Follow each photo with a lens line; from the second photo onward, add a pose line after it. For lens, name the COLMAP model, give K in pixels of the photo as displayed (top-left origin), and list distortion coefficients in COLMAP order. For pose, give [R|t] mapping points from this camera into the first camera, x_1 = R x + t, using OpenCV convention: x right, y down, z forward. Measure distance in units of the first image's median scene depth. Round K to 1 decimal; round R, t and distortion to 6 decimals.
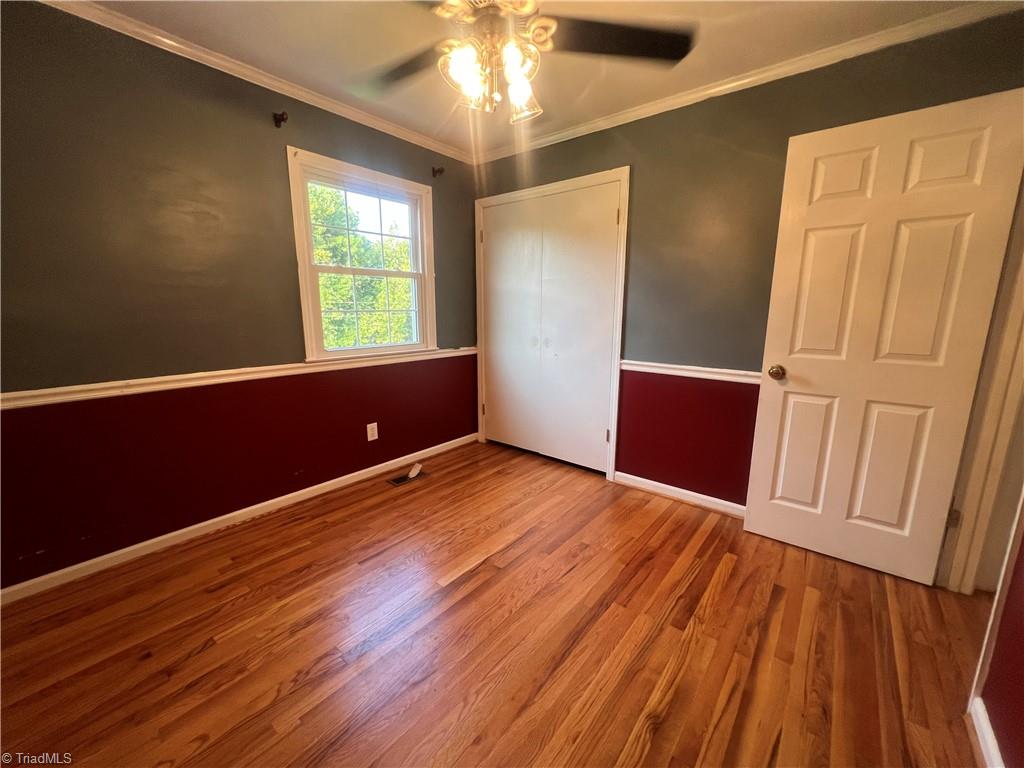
lens RADIAL K [[410.9, 0, 515.4], [0, 410.9, 381.5], [0, 0, 1]] dist [-0.003025, 0.000710]
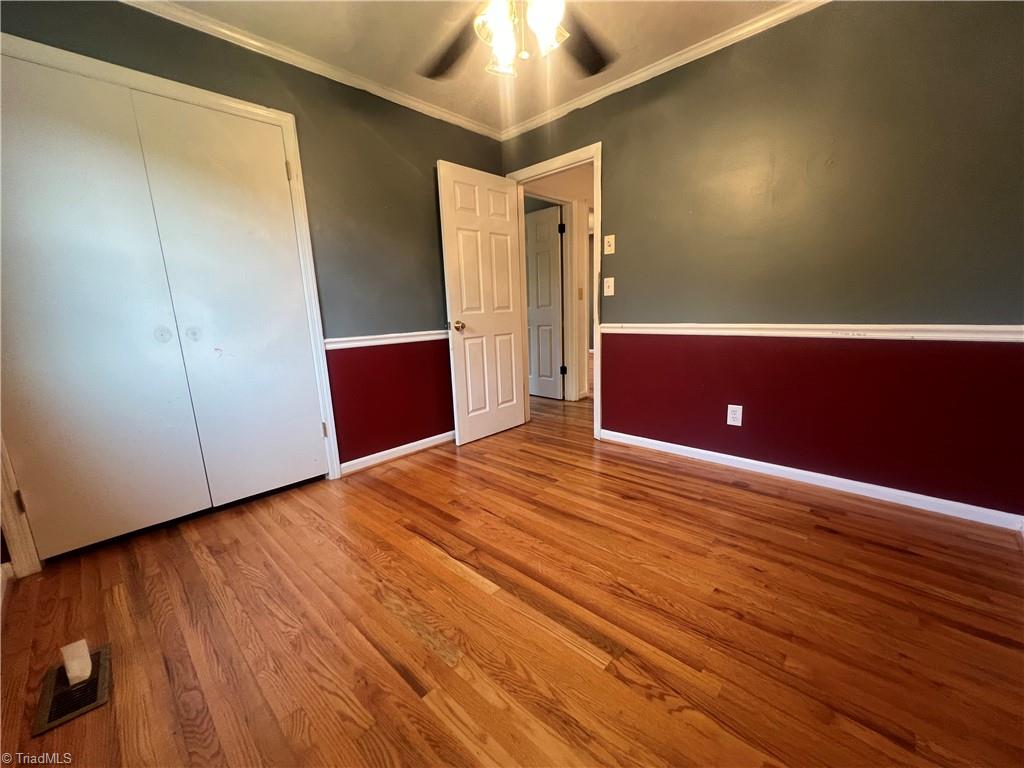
lens RADIAL K [[410.9, 0, 511.4], [0, 410.9, 382.1], [0, 0, 1]] dist [-0.003025, 0.000710]
pose [[0.078058, -0.185512, 0.979537, -0.709206], [0.215430, 0.962460, 0.165111, -0.027479], [-0.973395, 0.198133, 0.115092, 0.621506]]
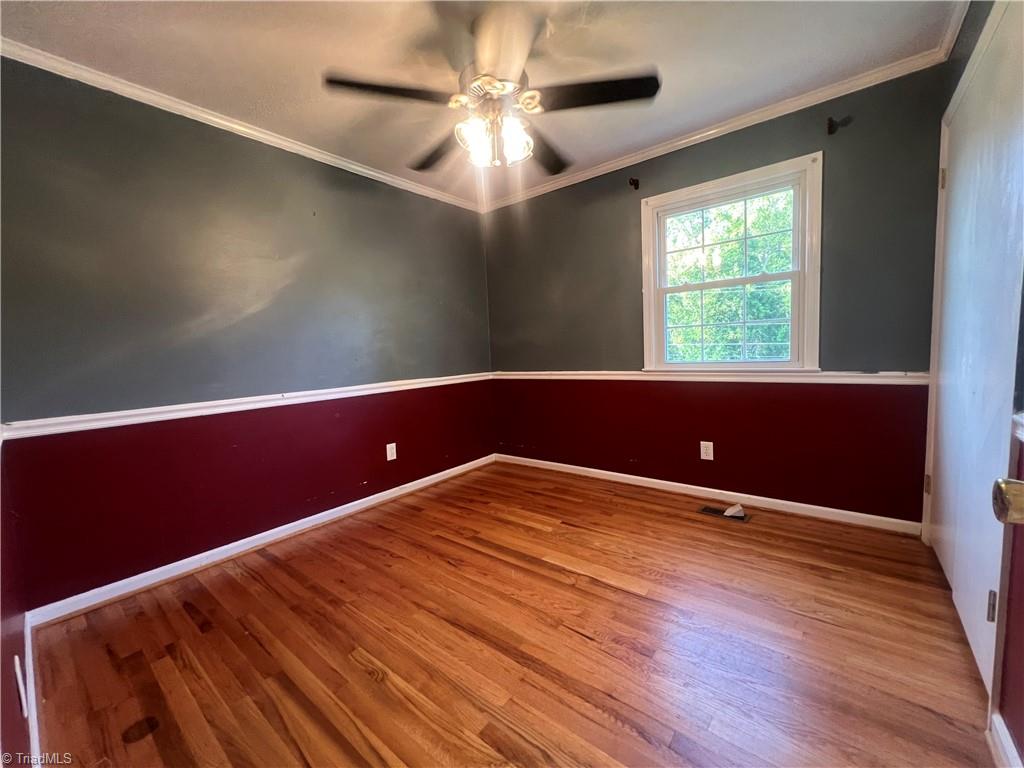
lens RADIAL K [[410.9, 0, 512.7], [0, 410.9, 383.2], [0, 0, 1]] dist [-0.003025, 0.000710]
pose [[0.000836, 0.076517, -0.997068, 0.738180], [-0.135045, 0.987943, 0.075704, -0.054631], [0.990839, 0.134585, 0.011159, 0.653981]]
